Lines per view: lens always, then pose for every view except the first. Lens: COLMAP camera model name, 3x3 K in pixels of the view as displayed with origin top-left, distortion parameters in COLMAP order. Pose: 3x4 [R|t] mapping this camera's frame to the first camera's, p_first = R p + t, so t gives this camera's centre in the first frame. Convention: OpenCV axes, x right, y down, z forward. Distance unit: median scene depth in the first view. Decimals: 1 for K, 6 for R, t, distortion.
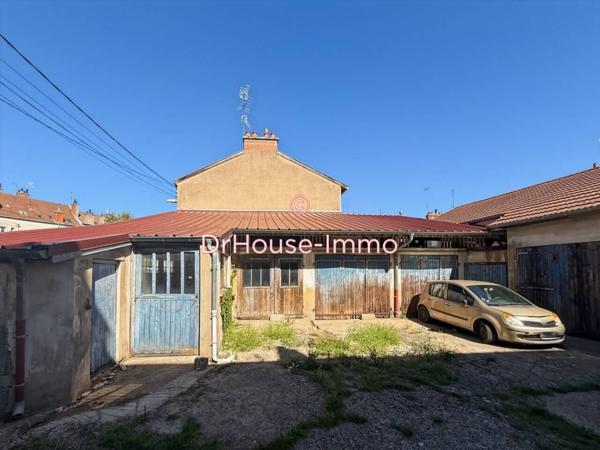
lens RADIAL K [[255.0, 0, 276.7], [0, 255.0, 266.4], [0, 0, 1]] dist [-0.000231, -0.000180]
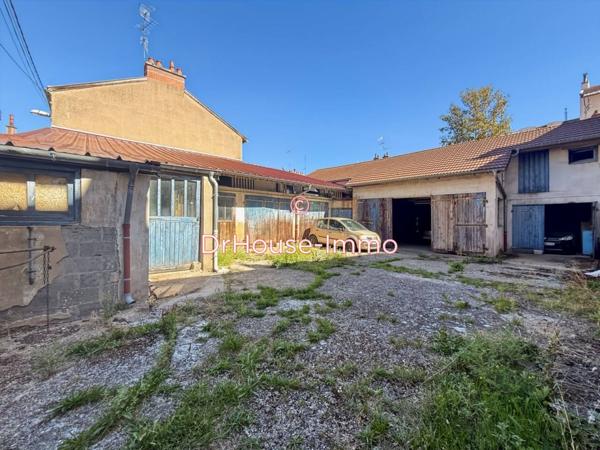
lens RADIAL K [[263.8, 0, 300.0], [0, 263.8, 225.0], [0, 0, 1]] dist [0.000112, -0.000194]
pose [[0.794049, 0.003674, 0.607843, -0.392905], [-0.021622, 0.999520, 0.022204, 0.061730], [-0.607469, -0.030774, 0.793747, -0.149777]]
